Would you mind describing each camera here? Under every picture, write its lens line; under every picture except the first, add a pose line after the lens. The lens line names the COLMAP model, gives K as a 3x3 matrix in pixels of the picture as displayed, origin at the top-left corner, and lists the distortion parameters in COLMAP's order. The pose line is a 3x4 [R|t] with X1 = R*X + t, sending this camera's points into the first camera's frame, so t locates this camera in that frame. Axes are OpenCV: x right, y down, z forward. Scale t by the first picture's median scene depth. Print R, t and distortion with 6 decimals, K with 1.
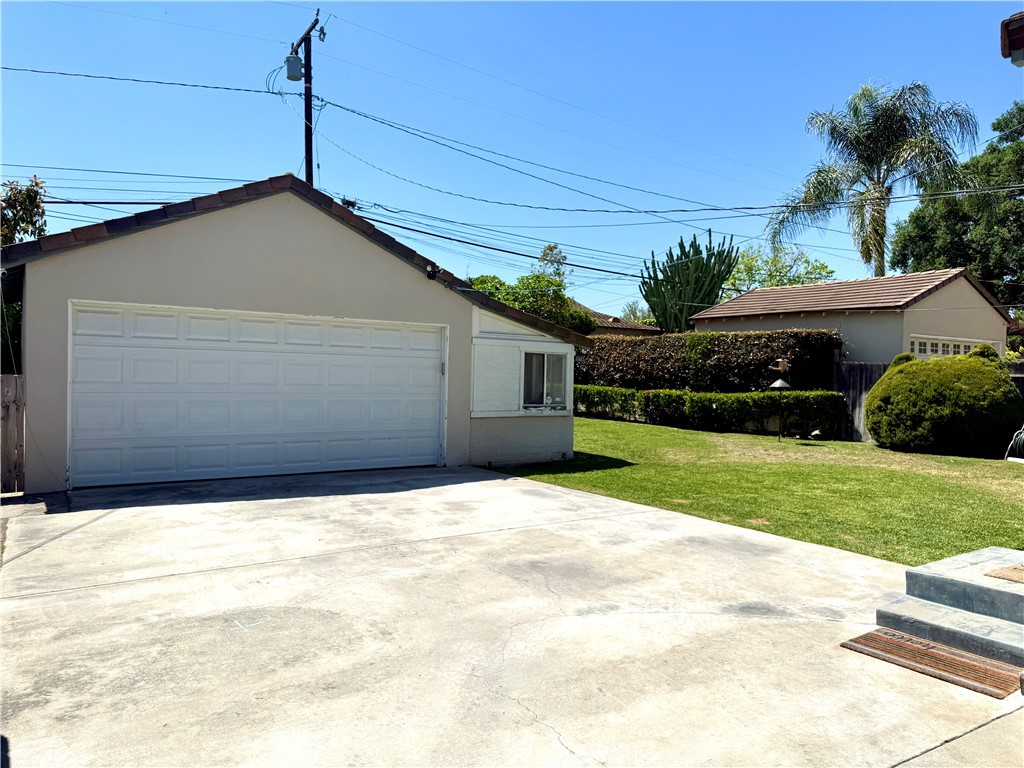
lens RADIAL K [[727.2, 0, 503.3], [0, 727.2, 403.2], [0, 0, 1]] dist [0.067601, -0.062134]
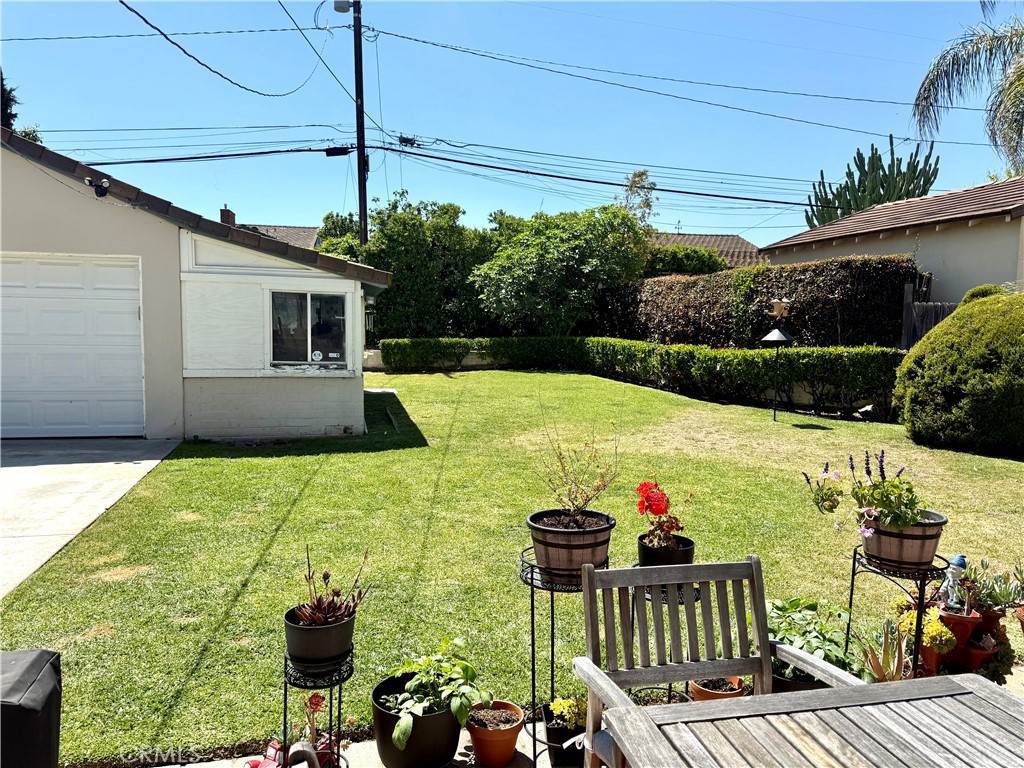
lens RADIAL K [[727.2, 0, 512.0], [0, 727.2, 389.5], [0, 0, 1]] dist [0.067601, -0.062134]
pose [[0.934995, 0.025568, -0.353737, 0.424658], [-0.011185, 0.999028, 0.042645, -0.003311], [0.354484, -0.035916, 0.934372, 0.300626]]
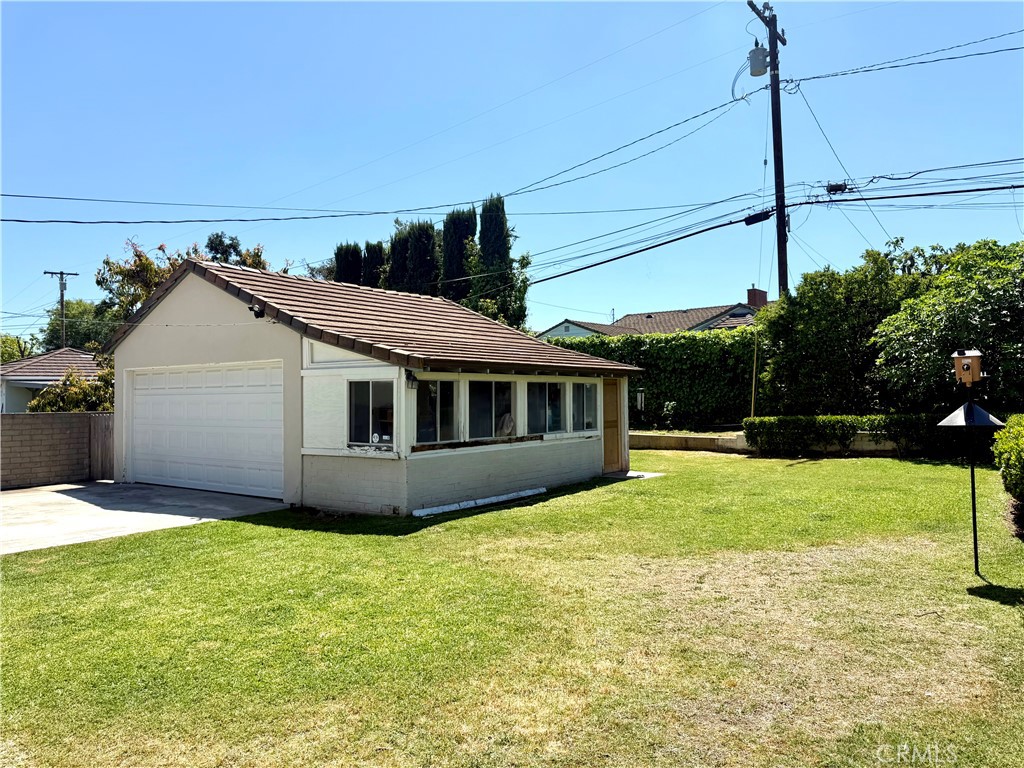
lens RADIAL K [[727.2, 0, 521.5], [0, 727.2, 386.1], [0, 0, 1]] dist [0.067601, -0.062134]
pose [[0.337121, -0.038069, -0.940691, 0.723474], [-0.021061, 0.998627, -0.047961, -0.021827], [0.941226, 0.035980, 0.335856, 0.720538]]
